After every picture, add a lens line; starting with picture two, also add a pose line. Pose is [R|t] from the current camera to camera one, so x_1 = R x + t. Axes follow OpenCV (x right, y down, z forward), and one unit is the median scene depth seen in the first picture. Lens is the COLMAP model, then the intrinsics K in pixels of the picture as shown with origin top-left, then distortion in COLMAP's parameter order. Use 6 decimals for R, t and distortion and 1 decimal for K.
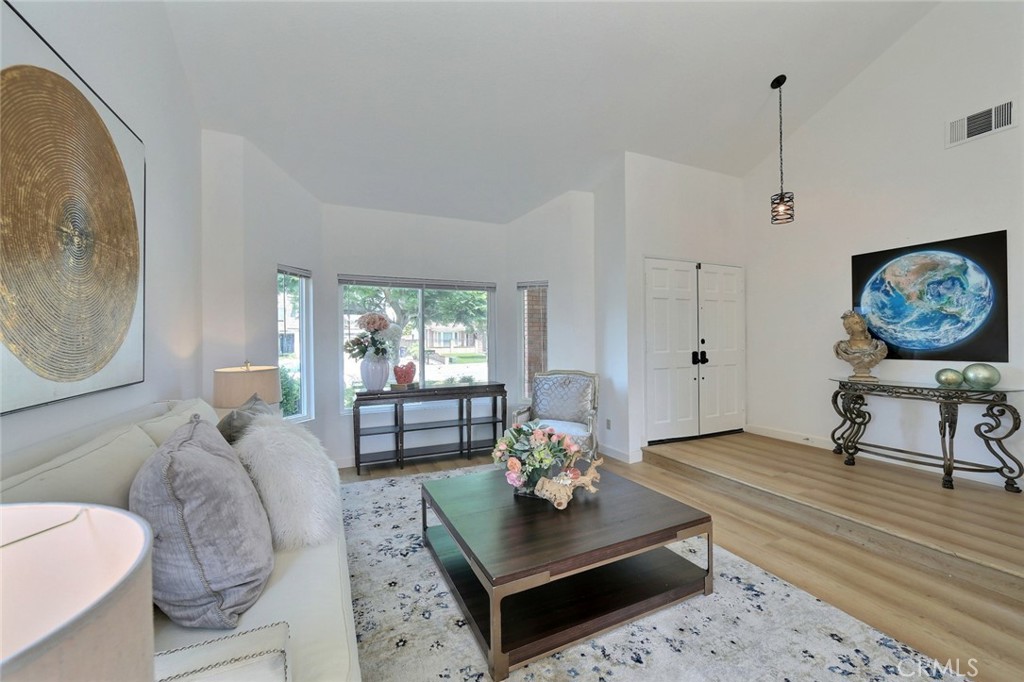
lens RADIAL K [[403.7, 0, 514.1], [0, 403.7, 338.0], [0, 0, 1]] dist [-0.010259, 0.002338]
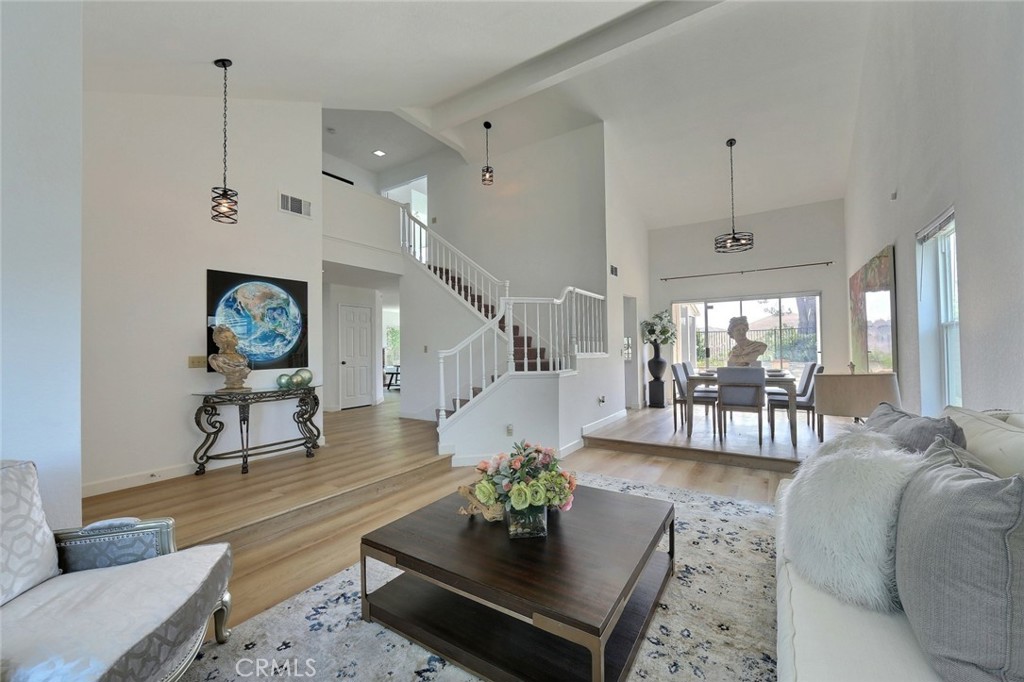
lens RADIAL K [[403.7, 0, 513.2], [0, 403.7, 338.3], [0, 0, 1]] dist [-0.010259, 0.002338]
pose [[-0.529325, 0.036018, 0.847654, -0.473367], [0.011525, 0.999312, -0.035266, 0.012223], [-0.848341, -0.008898, -0.529375, 1.056900]]
